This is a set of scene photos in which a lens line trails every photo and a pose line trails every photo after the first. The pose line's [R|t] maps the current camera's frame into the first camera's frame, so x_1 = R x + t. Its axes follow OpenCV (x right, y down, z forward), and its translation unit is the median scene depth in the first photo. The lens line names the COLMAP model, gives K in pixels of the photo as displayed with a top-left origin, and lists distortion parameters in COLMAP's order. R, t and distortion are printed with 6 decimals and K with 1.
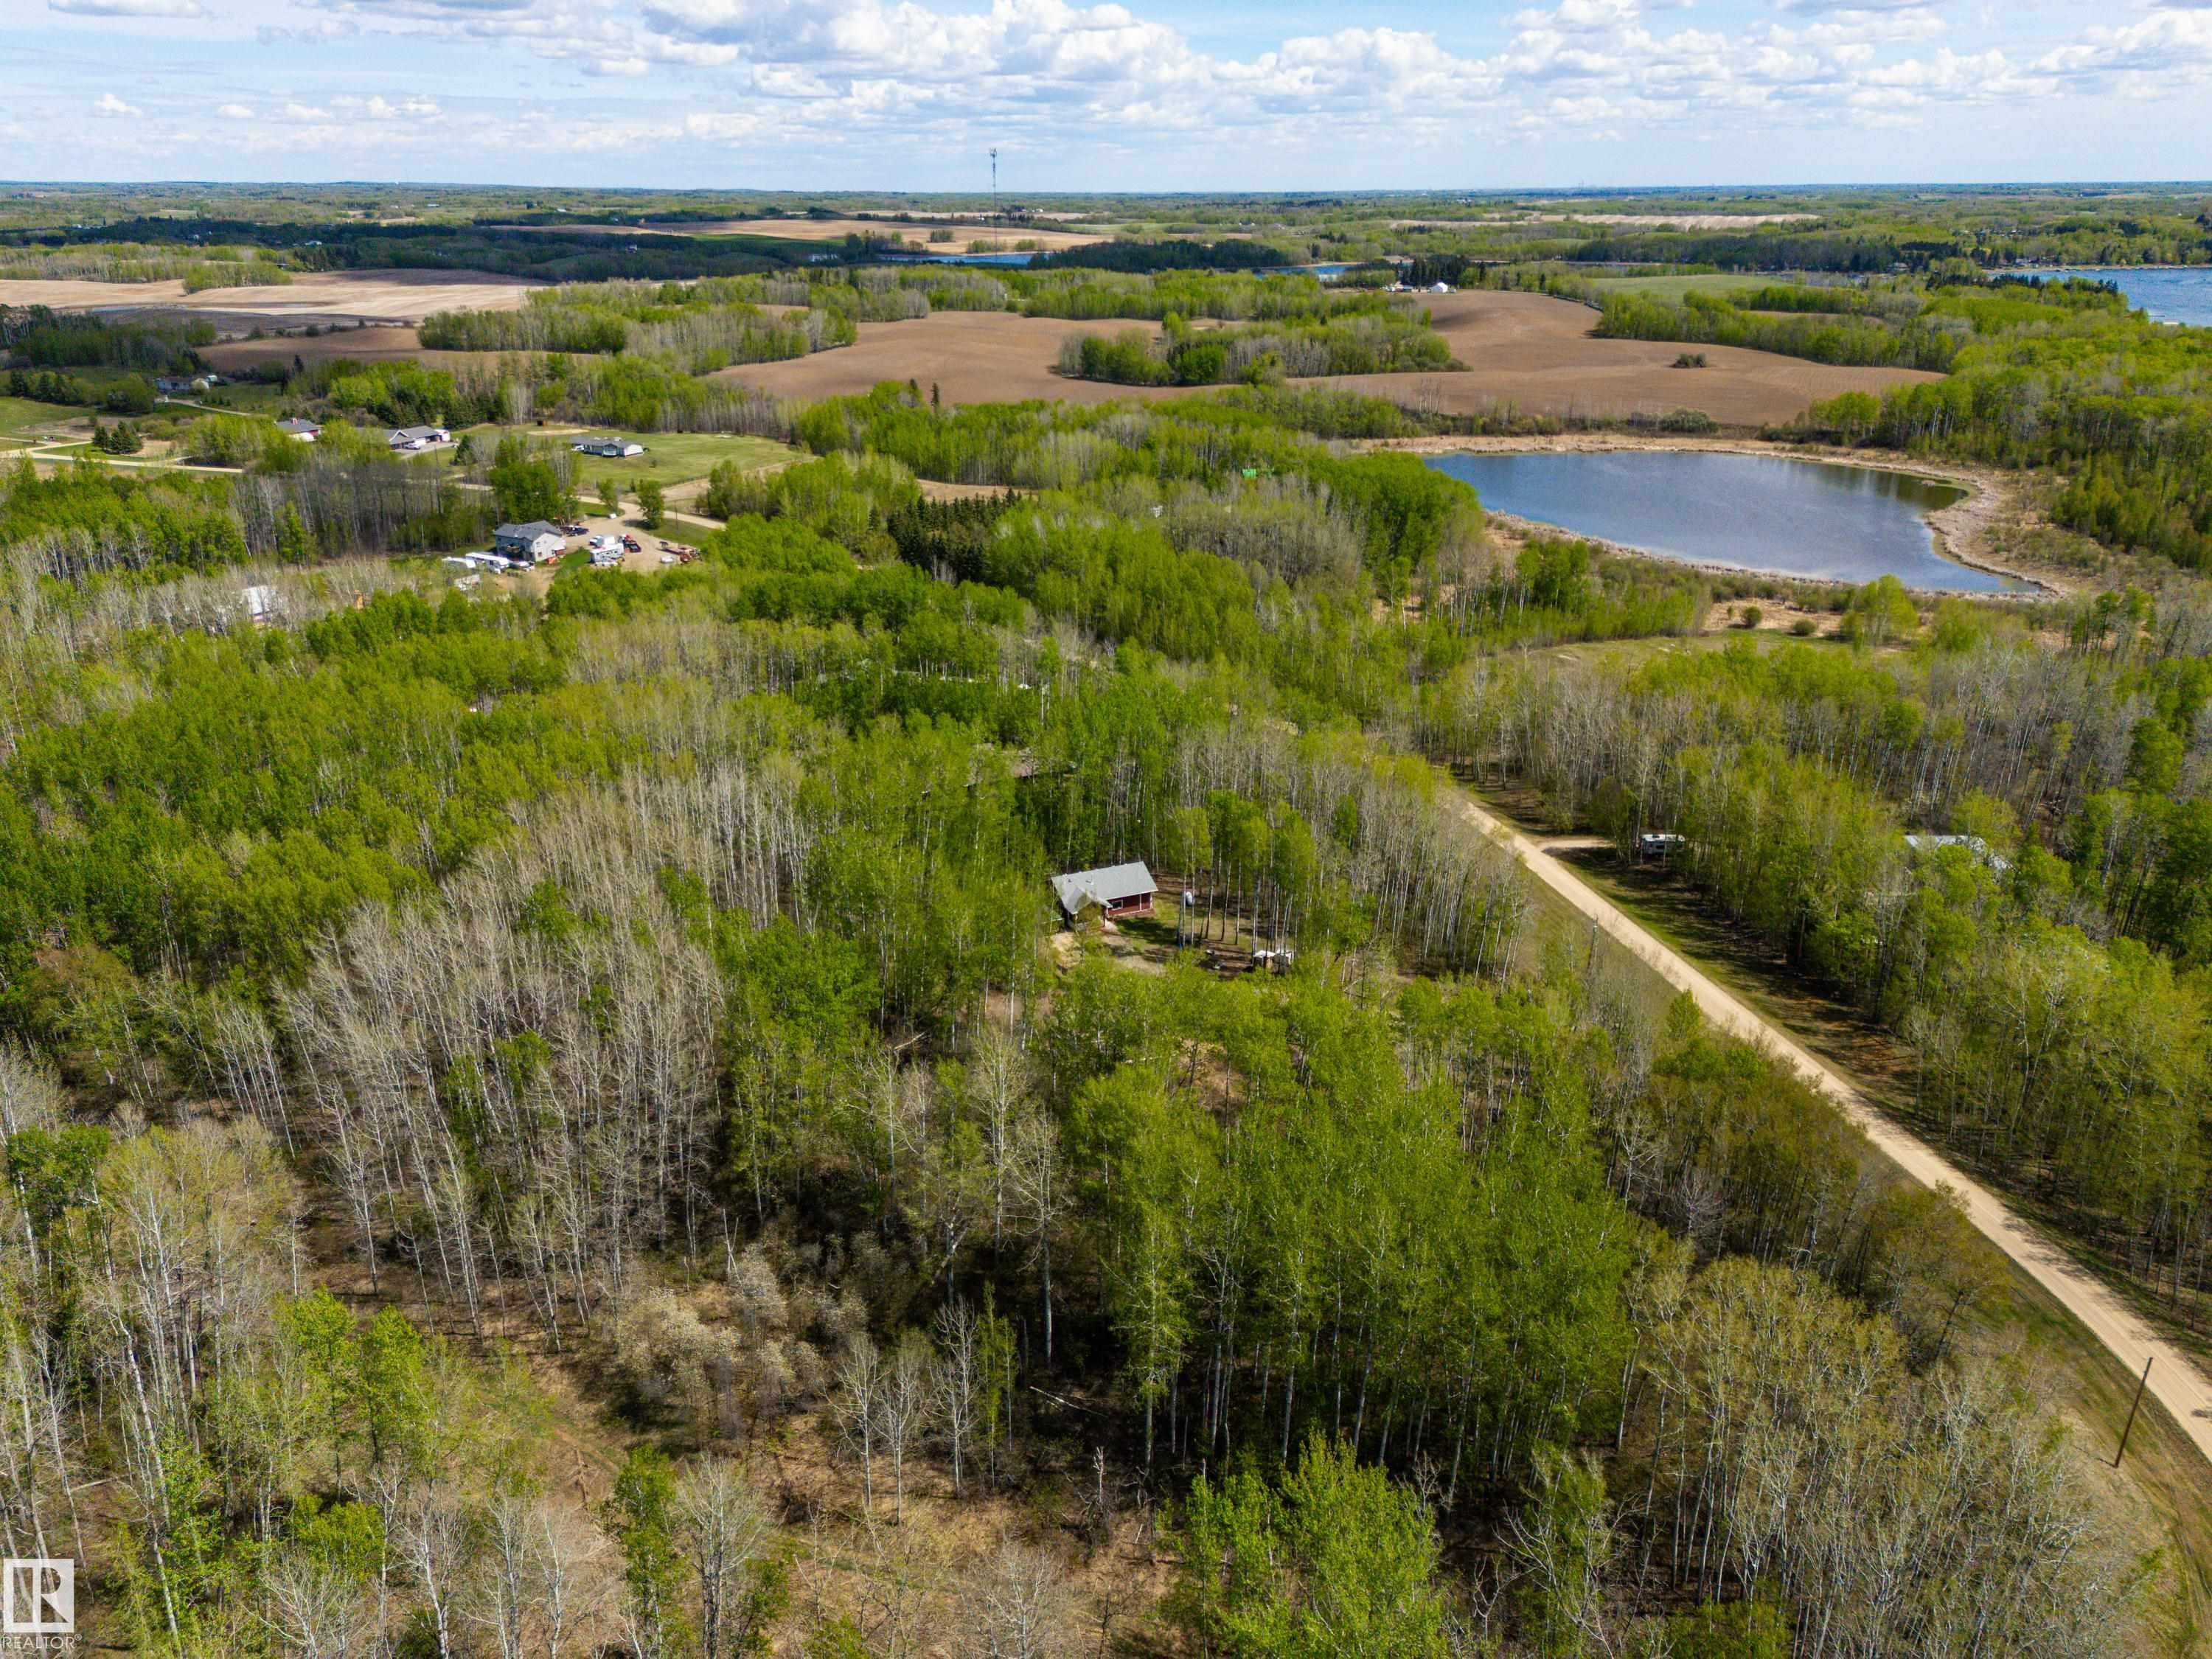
lens RADIAL K [[1616.9, 0, 1083.2], [0, 1616.9, 872.6], [0, 0, 1]] dist [0.061460, -0.040319]
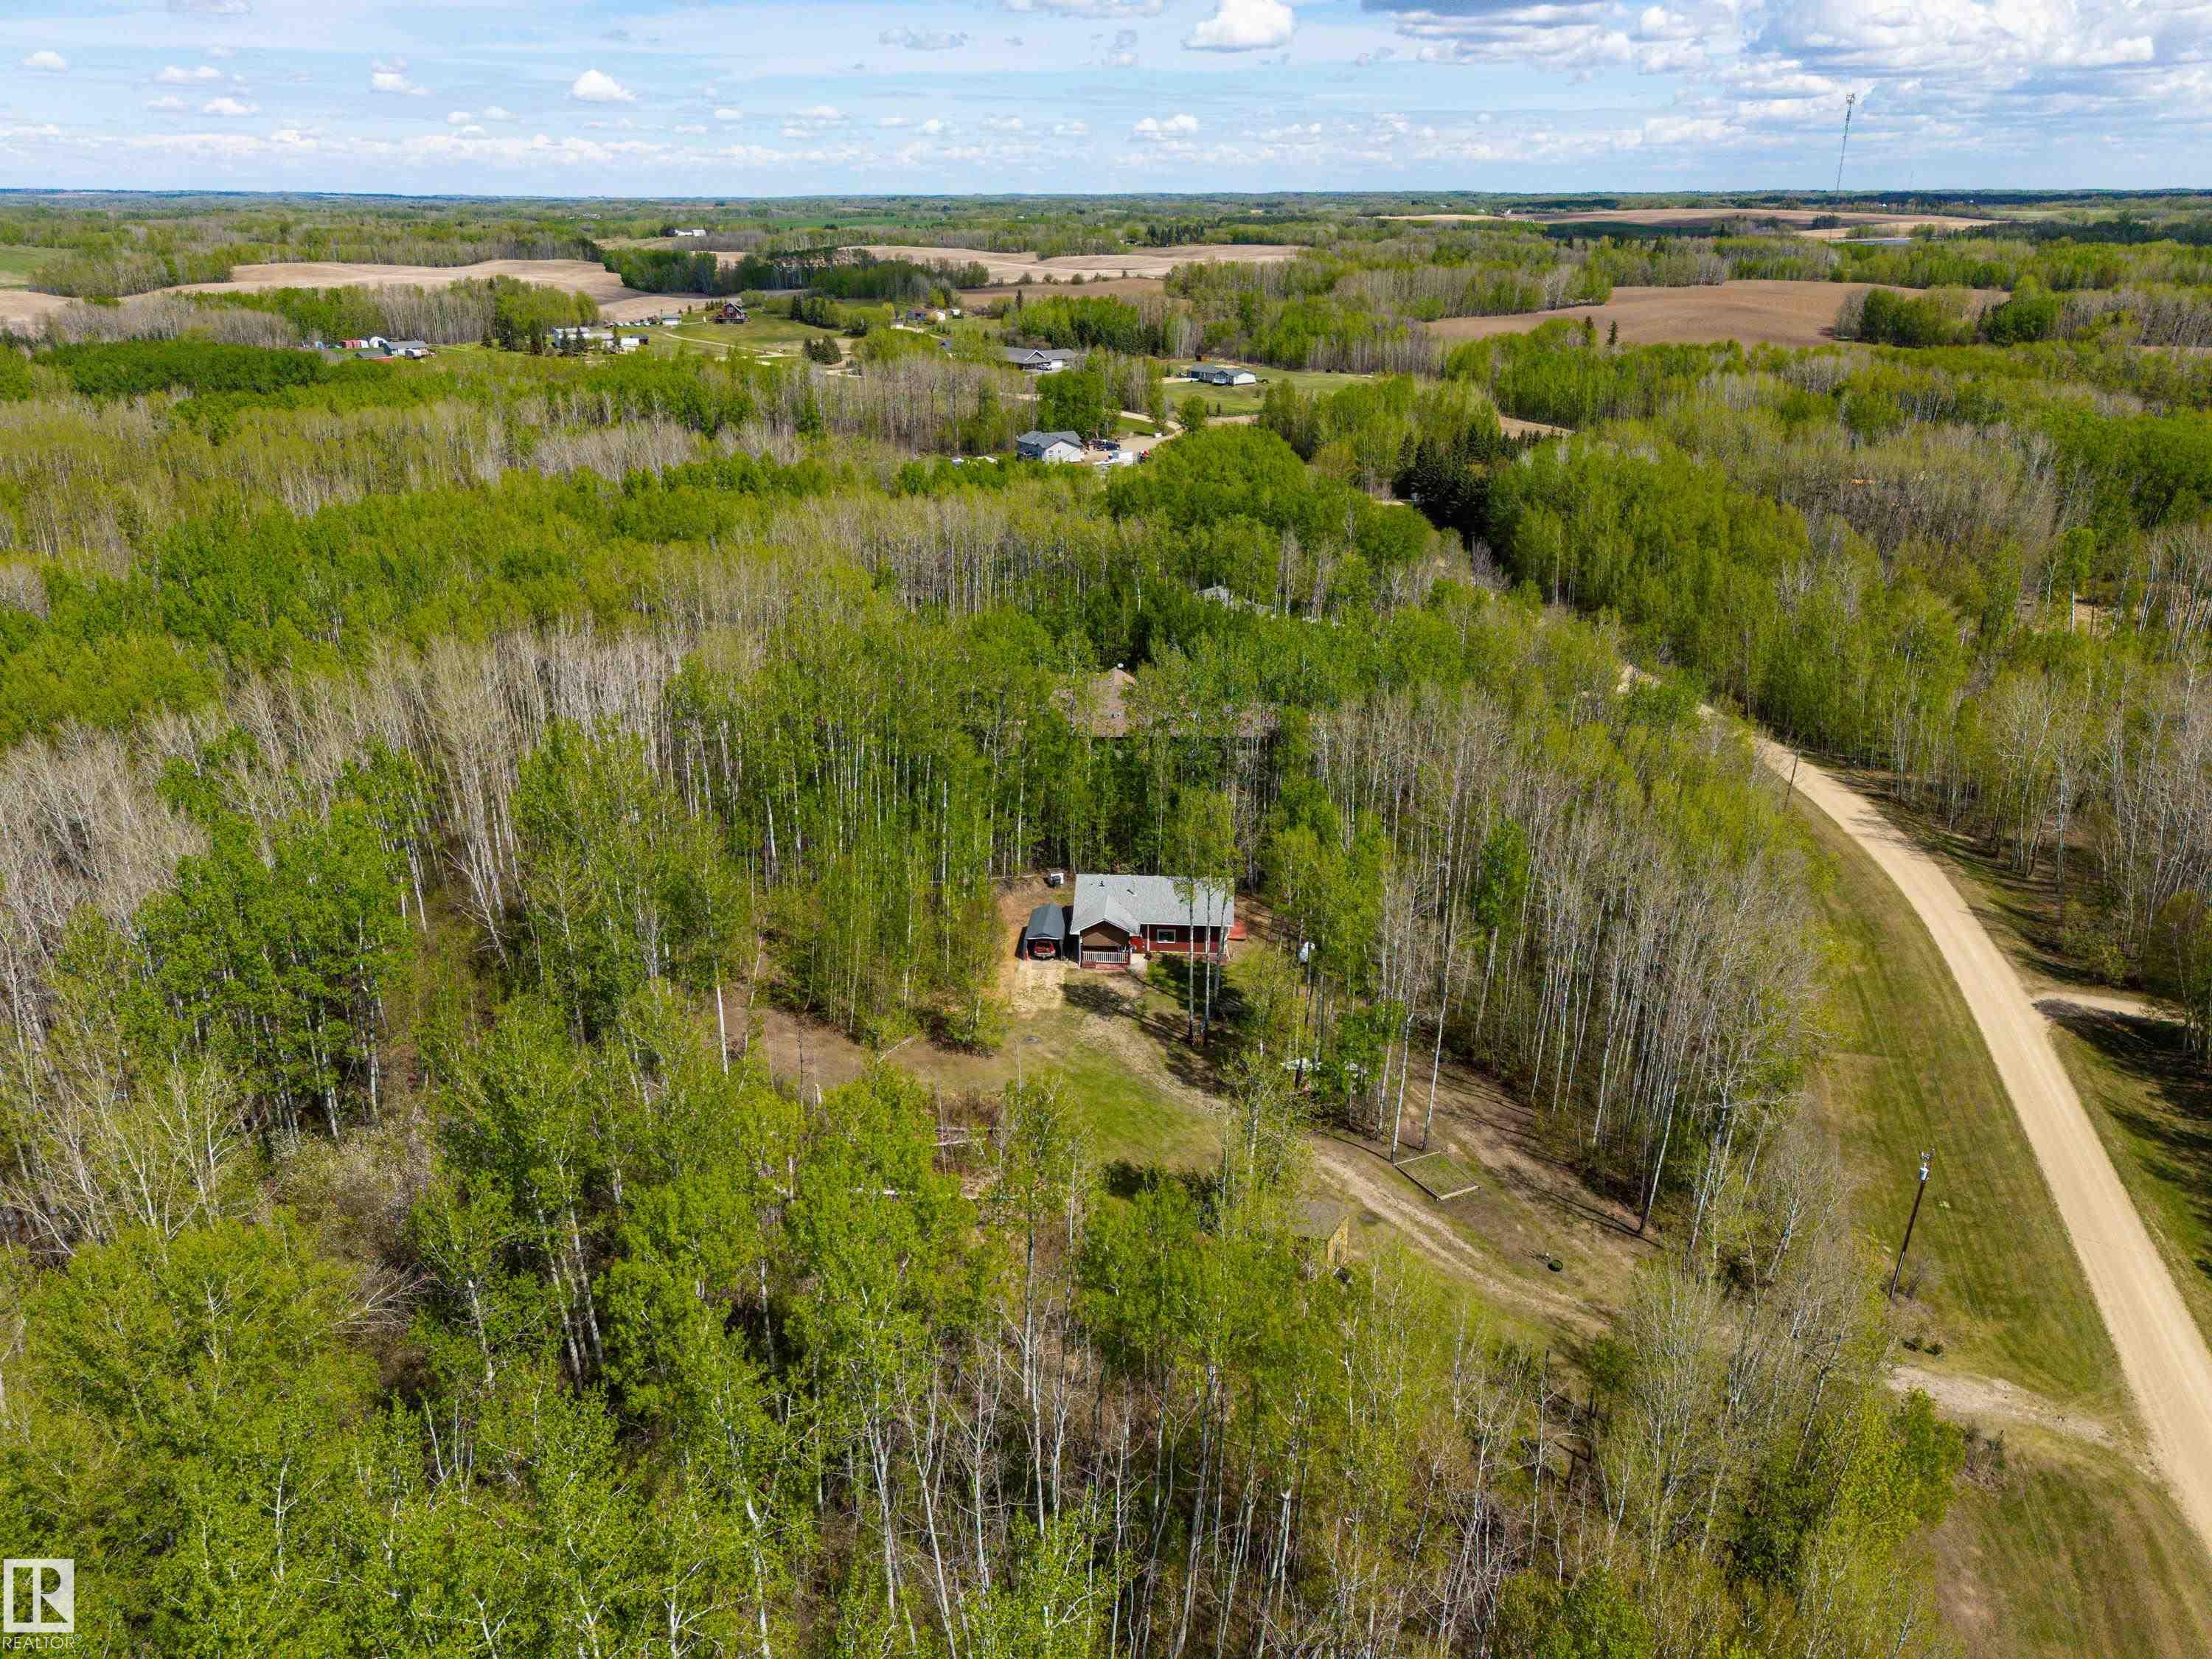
lens RADIAL K [[1616.9, 0, 1111.9], [0, 1616.9, 849.7], [0, 0, 1]] dist [0.061460, -0.040319]
pose [[0.885000, 0.174844, -0.431515, 0.114860], [-0.180500, 0.983171, 0.028178, -0.011607], [0.429180, 0.052951, 0.901666, 0.176307]]
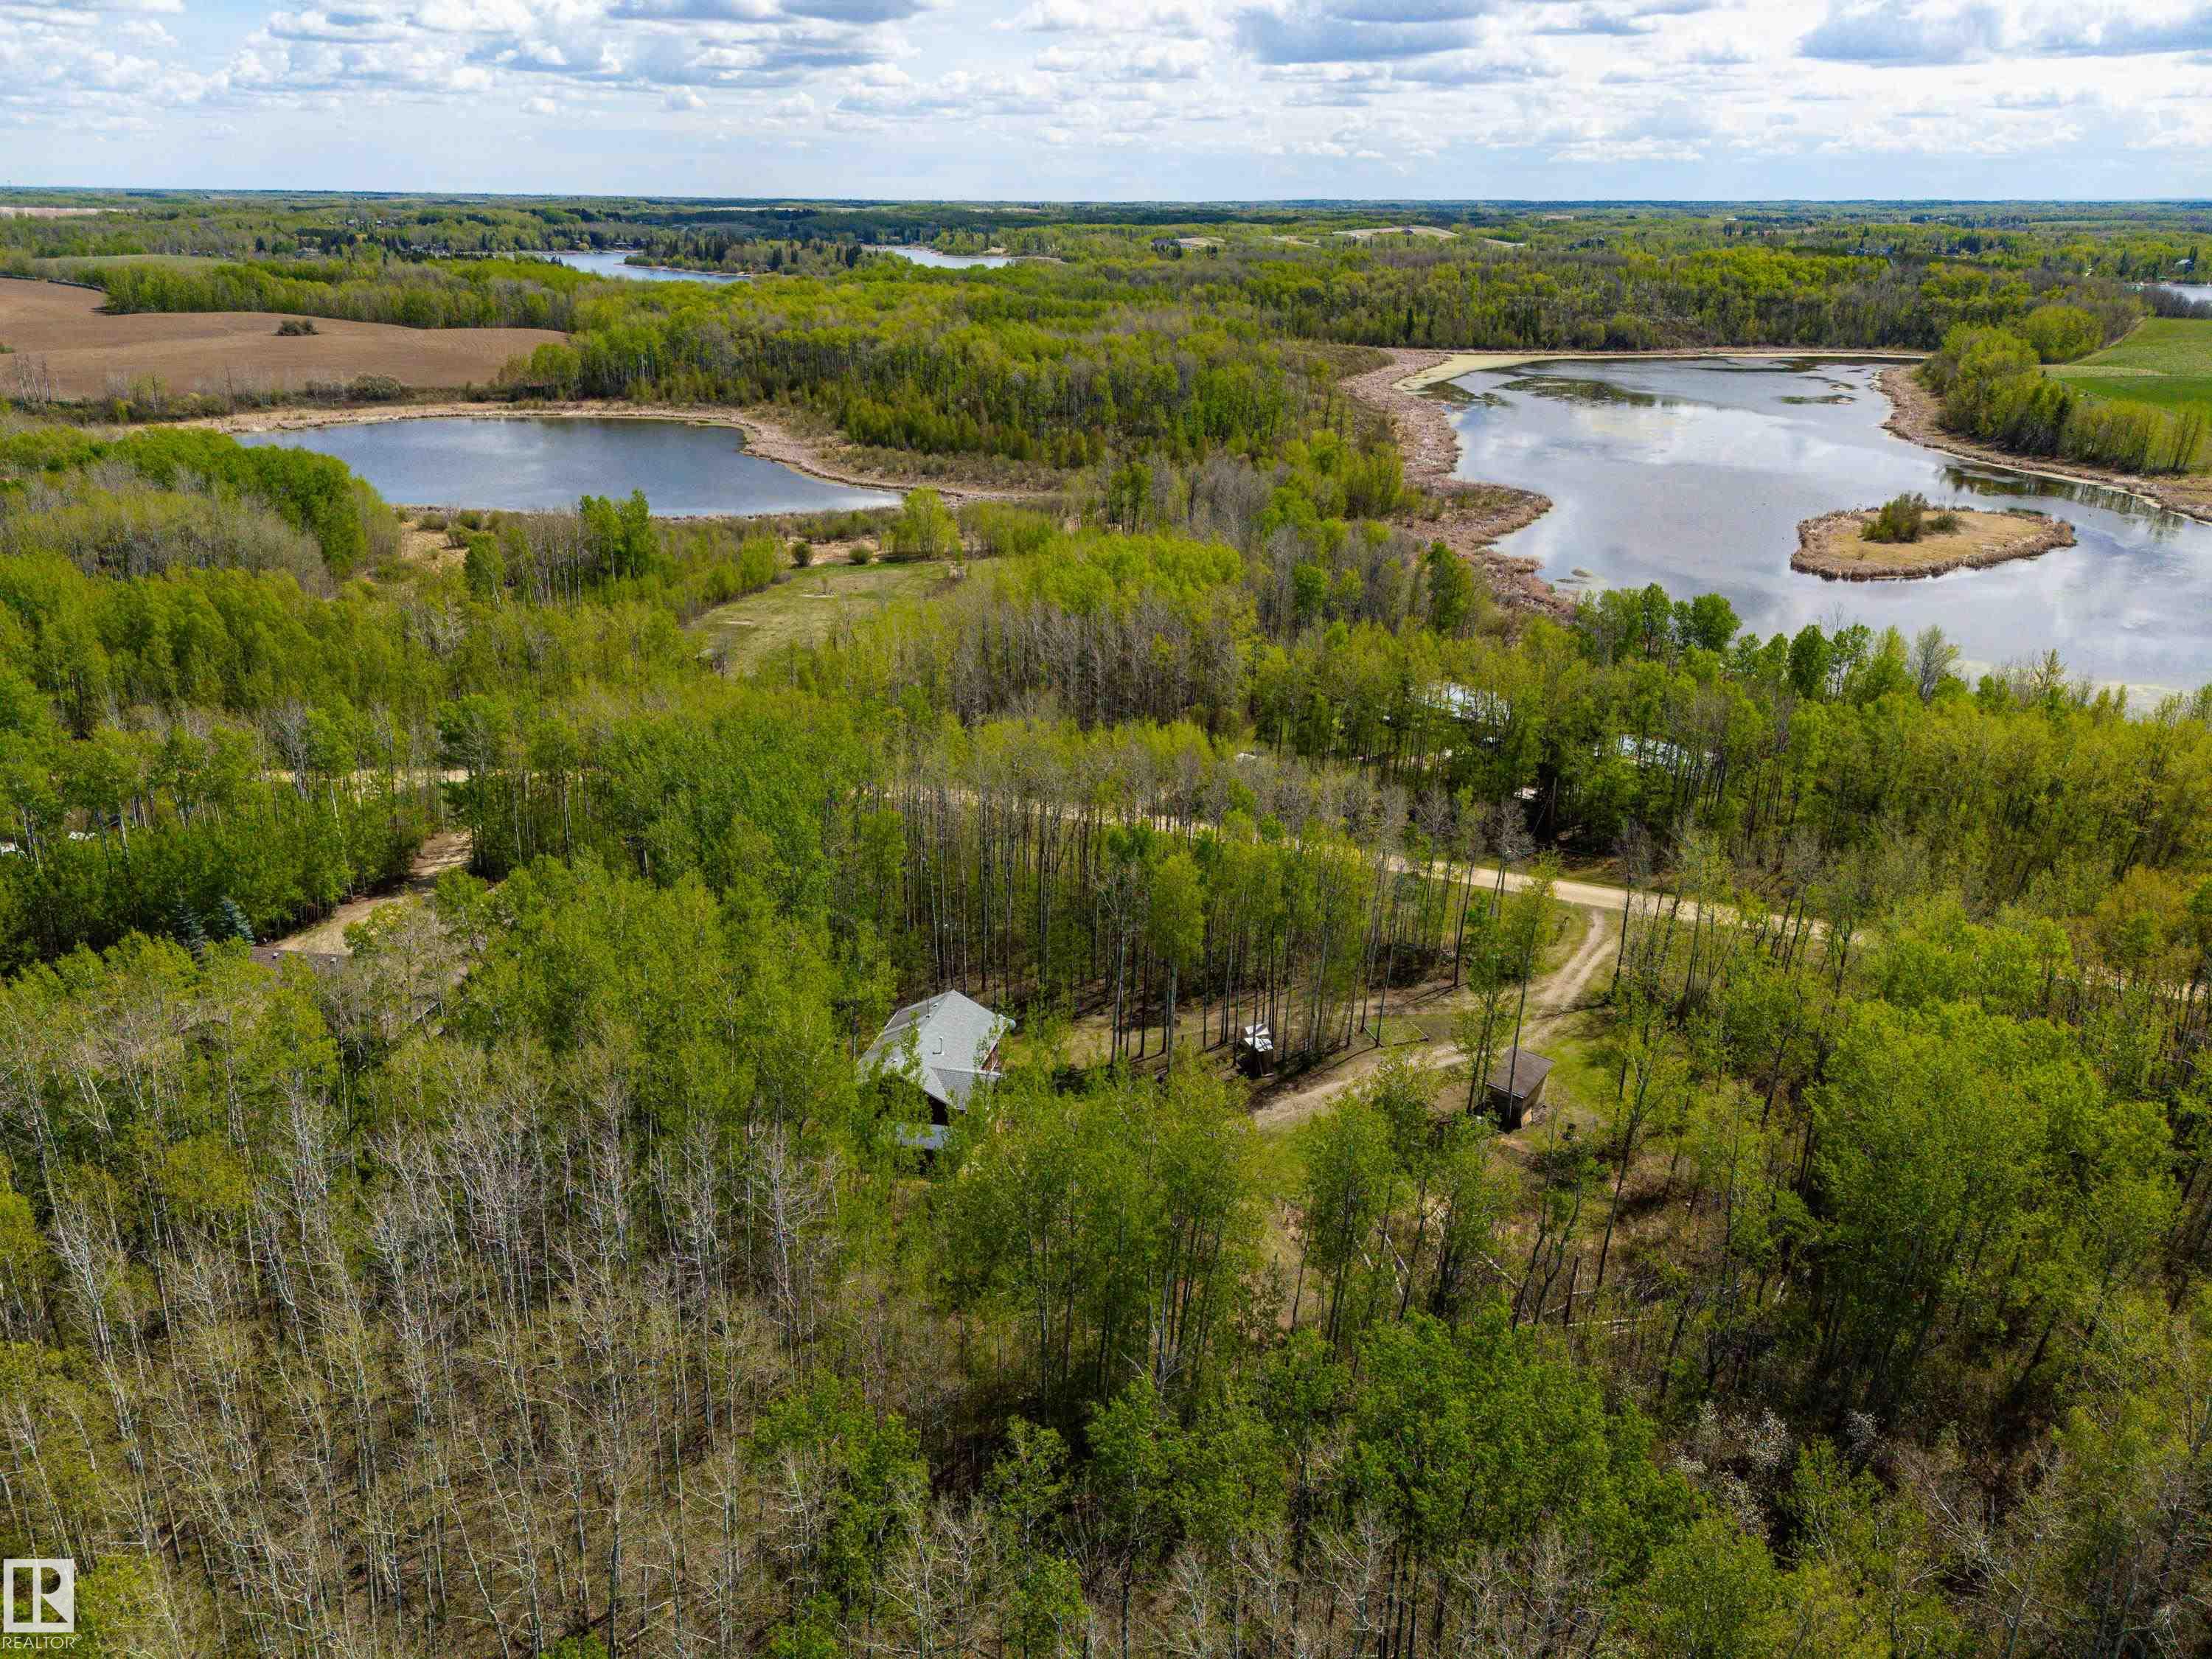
lens RADIAL K [[1616.9, 0, 1108.0], [0, 1616.9, 830.0], [0, 0, 1]] dist [0.061460, -0.040319]
pose [[0.606596, -0.281175, 0.743627, -0.154399], [0.299213, 0.947337, 0.114124, -0.049301], [-0.736554, 0.153276, 0.658782, 0.239261]]
